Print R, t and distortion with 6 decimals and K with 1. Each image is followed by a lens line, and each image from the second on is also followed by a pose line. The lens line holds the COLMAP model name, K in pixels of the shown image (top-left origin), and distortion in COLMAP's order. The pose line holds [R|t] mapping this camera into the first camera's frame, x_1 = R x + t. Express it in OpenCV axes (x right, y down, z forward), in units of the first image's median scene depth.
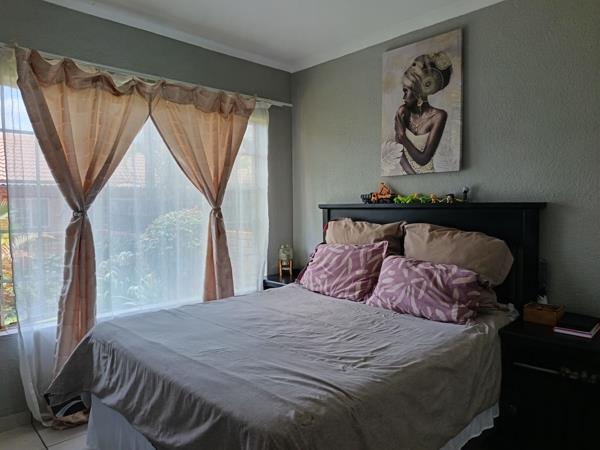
lens RADIAL K [[419.1, 0, 300.7], [0, 419.1, 225.8], [0, 0, 1]] dist [0.011008, 0.004101]
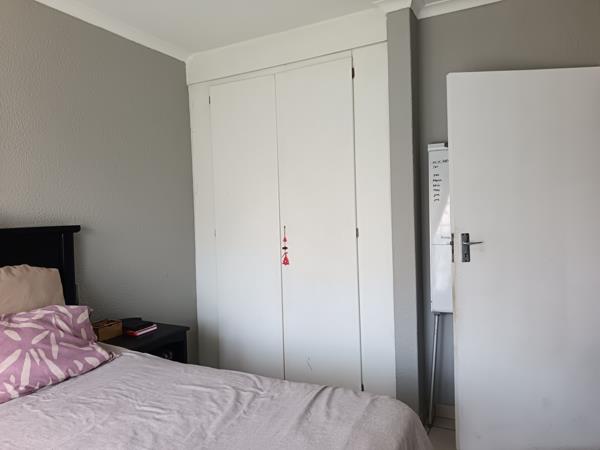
lens RADIAL K [[419.1, 0, 300.5], [0, 419.1, 223.3], [0, 0, 1]] dist [0.011008, 0.004101]
pose [[-0.347472, -0.006104, 0.937670, -0.587043], [0.074988, 0.996595, 0.034276, -0.057156], [-0.934687, 0.082224, -0.345831, 0.885090]]
